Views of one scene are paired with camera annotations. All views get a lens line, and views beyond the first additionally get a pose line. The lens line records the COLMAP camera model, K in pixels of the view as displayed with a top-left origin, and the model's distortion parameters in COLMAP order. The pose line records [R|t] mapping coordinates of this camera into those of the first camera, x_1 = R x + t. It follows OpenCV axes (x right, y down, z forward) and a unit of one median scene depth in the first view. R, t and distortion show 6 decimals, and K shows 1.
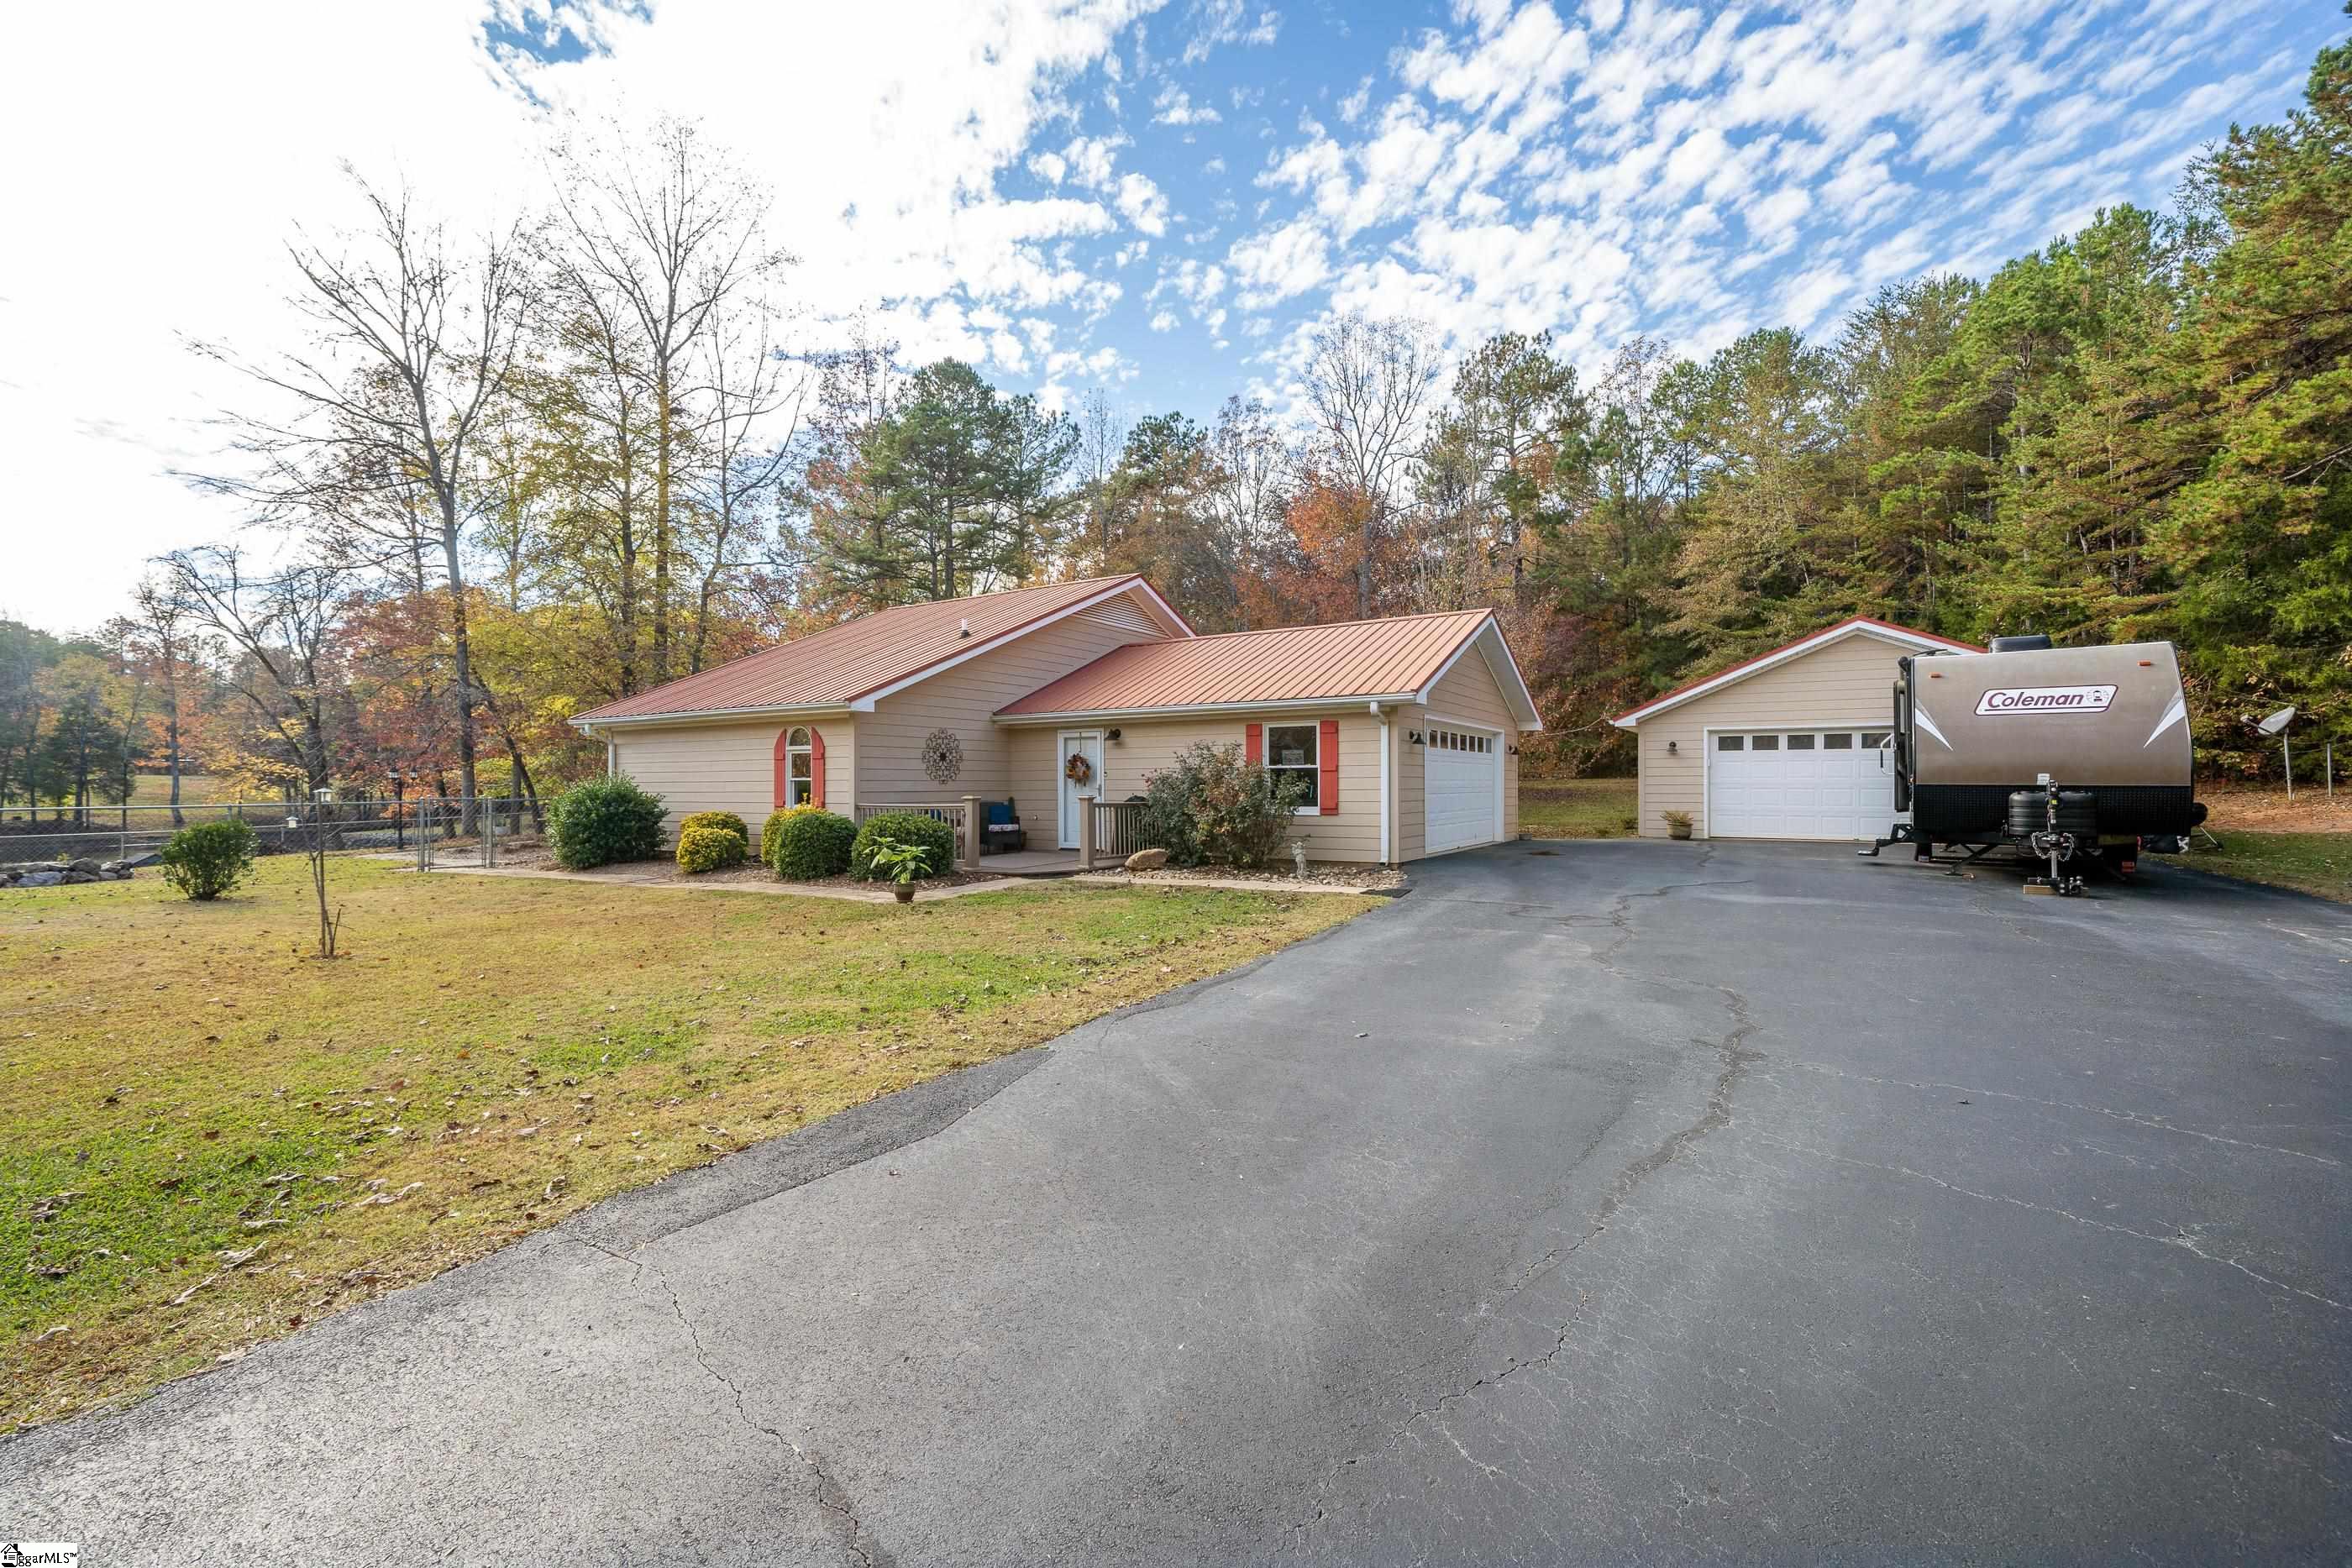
lens RADIAL K [[981.9, 0, 1179.3], [0, 981.9, 785.0], [0, 0, 1]] dist [0.012503, -0.000255]
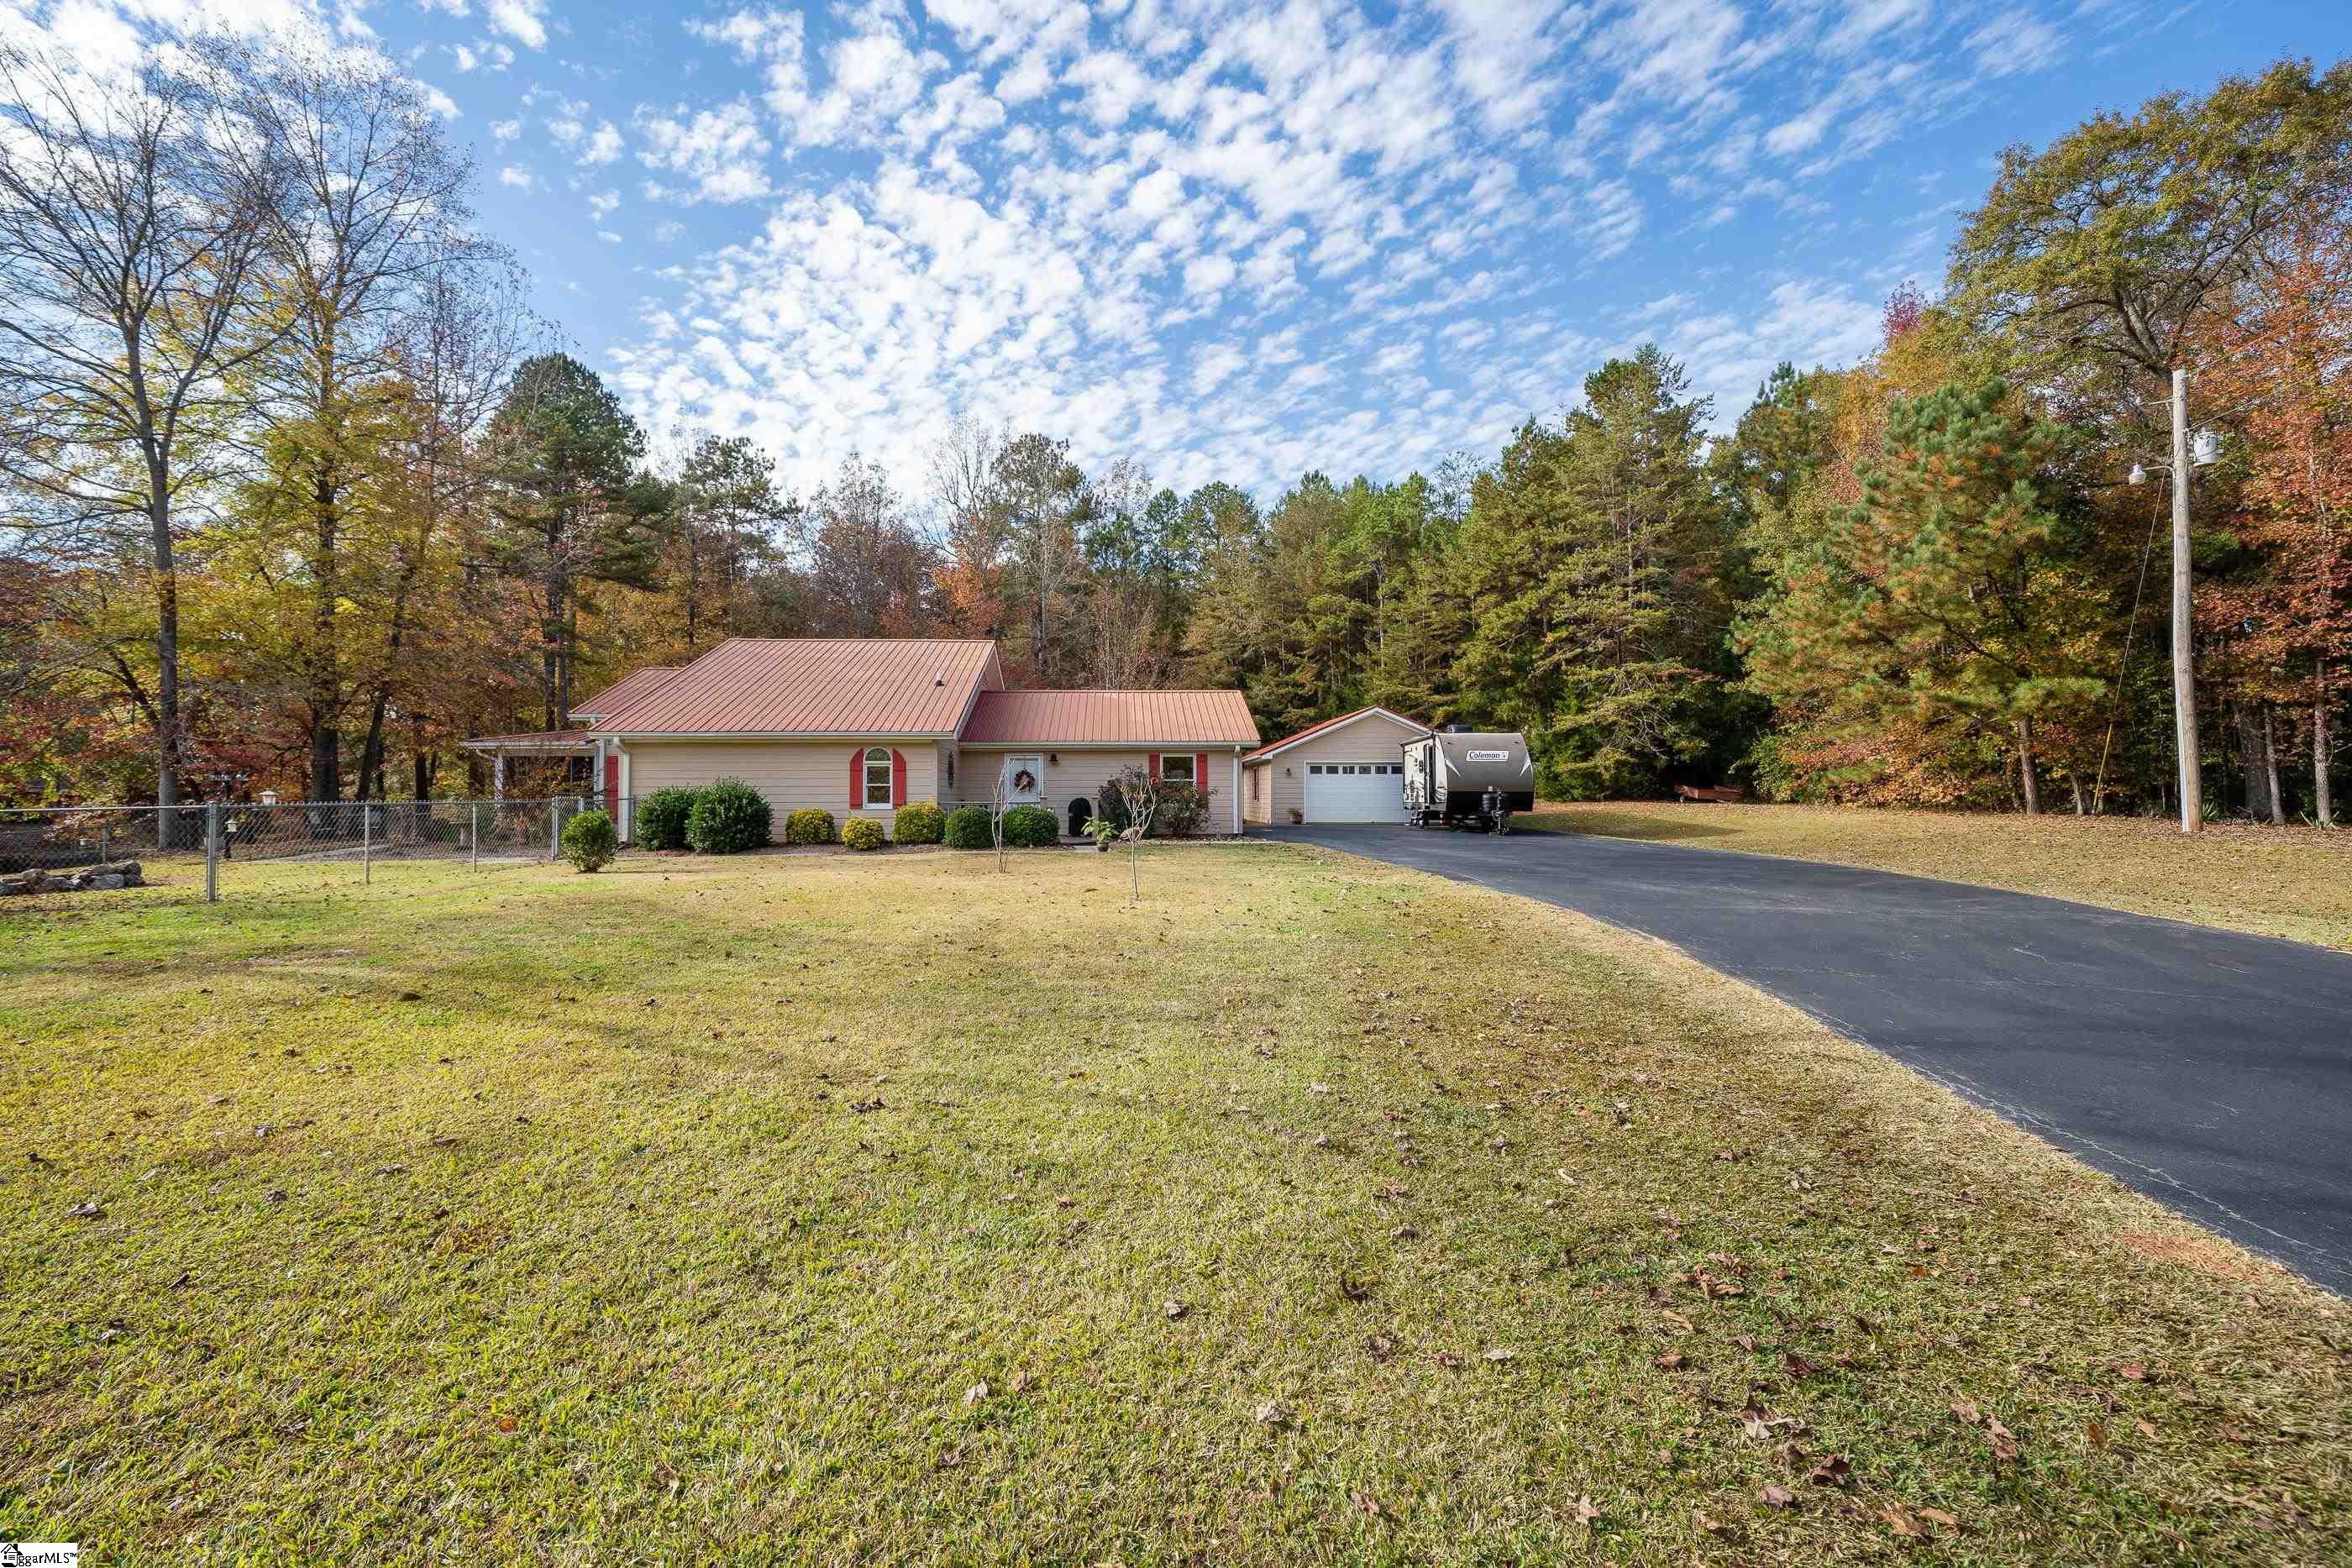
lens RADIAL K [[981.9, 0, 1171.0], [0, 981.9, 782.5], [0, 0, 1]] dist [0.012503, -0.000255]
pose [[0.822959, 0.009726, 0.568018, -0.639341], [0.001635, 0.999809, -0.019487, 0.014000], [-0.568099, 0.016966, 0.822785, -0.302802]]
